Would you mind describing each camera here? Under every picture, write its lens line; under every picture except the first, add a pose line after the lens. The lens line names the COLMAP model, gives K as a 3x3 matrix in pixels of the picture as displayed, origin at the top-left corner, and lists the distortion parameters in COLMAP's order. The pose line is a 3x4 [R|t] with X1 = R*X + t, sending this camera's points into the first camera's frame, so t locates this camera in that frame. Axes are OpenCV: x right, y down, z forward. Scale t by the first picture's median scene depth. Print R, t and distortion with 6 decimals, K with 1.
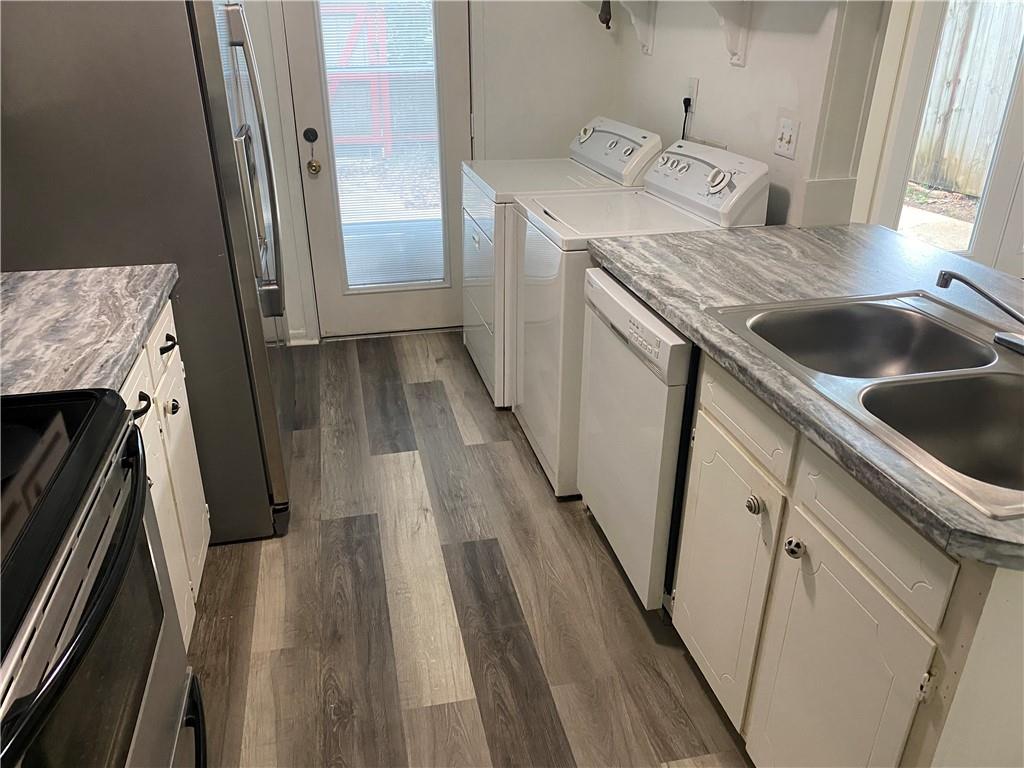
lens RADIAL K [[784.7, 0, 504.4], [0, 784.7, 383.1], [0, 0, 1]] dist [0.017146, -0.012528]
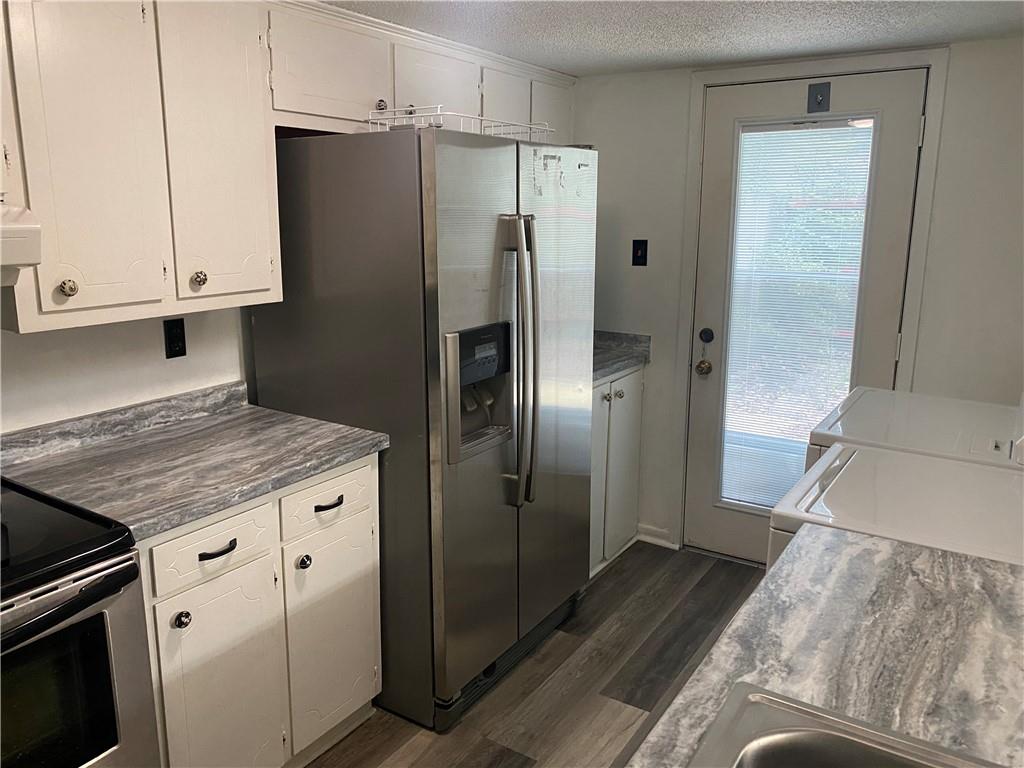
lens RADIAL K [[784.7, 0, 511.3], [0, 784.7, 380.8], [0, 0, 1]] dist [0.017146, -0.012528]
pose [[0.700654, 0.159328, -0.695484, 0.453383], [-0.307976, 0.946802, -0.093362, -0.178971], [0.643611, 0.279607, 0.712450, 0.328580]]
